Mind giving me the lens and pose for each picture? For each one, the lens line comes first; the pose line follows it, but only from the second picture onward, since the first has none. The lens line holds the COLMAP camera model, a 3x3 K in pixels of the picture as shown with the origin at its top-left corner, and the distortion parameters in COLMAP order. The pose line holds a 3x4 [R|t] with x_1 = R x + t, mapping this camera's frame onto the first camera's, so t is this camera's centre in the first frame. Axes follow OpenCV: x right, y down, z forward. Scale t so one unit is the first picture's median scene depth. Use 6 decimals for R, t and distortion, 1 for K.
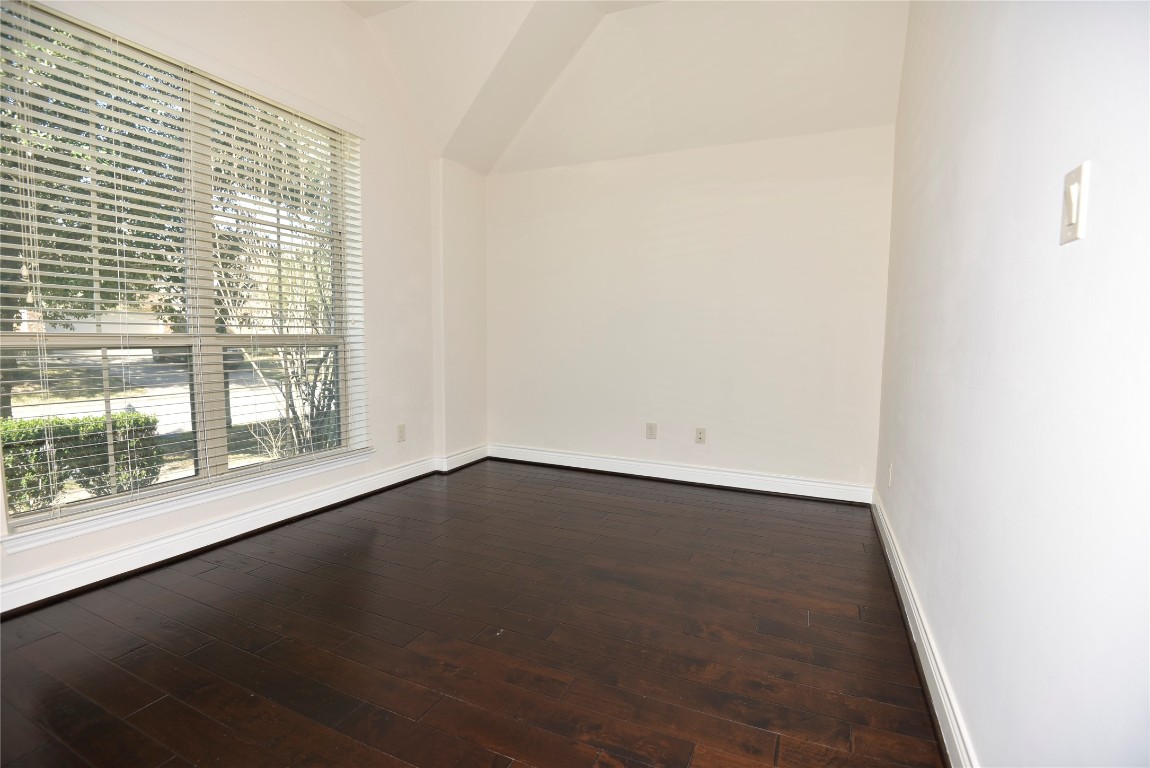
lens RADIAL K [[532.6, 0, 561.4], [0, 532.6, 390.5], [0, 0, 1]] dist [-0.022908, -0.013042]
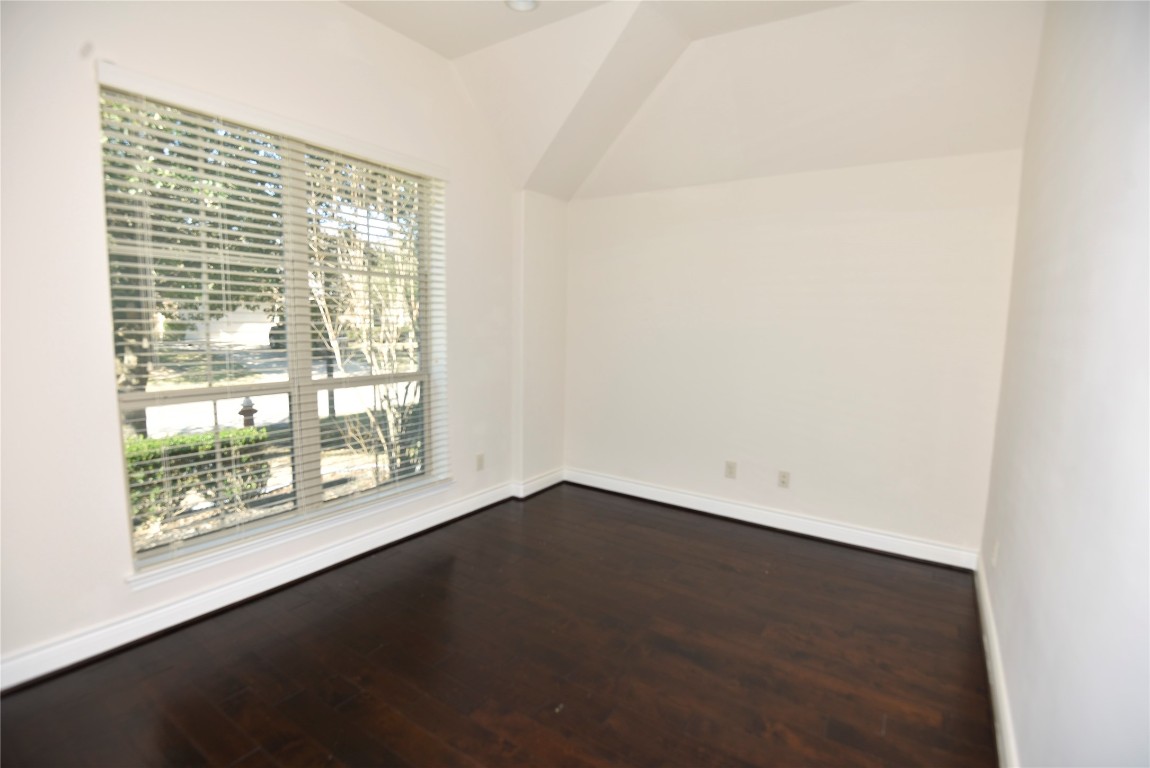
lens RADIAL K [[532.6, 0, 564.0], [0, 532.6, 383.7], [0, 0, 1]] dist [-0.022908, -0.013042]
pose [[0.987089, 0.028870, -0.157552, 0.020058], [-0.024344, 0.999236, 0.030580, -0.115205], [0.158315, -0.026349, 0.987037, 0.007586]]
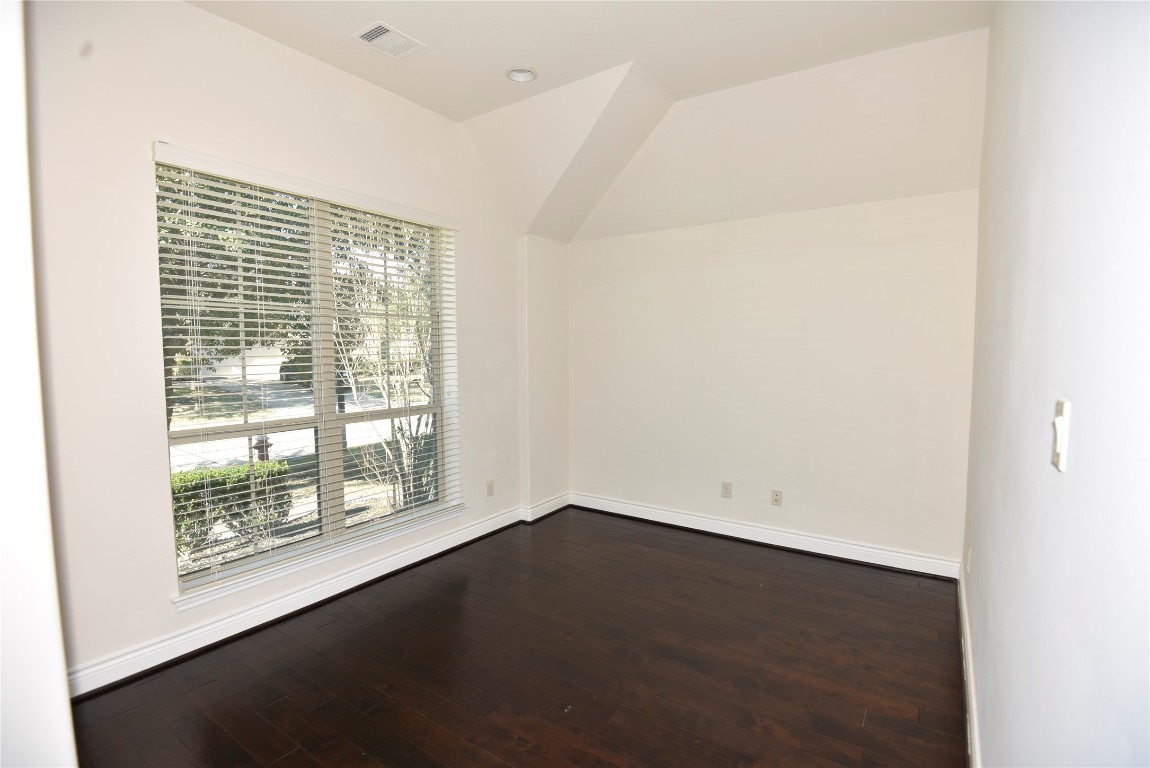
lens RADIAL K [[532.6, 0, 564.1], [0, 532.6, 382.3], [0, 0, 1]] dist [-0.022908, -0.013042]
pose [[0.985604, -0.003535, -0.169035, 0.038893], [-0.000194, 0.999757, -0.022041, -0.122252], [0.169072, 0.021757, 0.985363, -0.069699]]
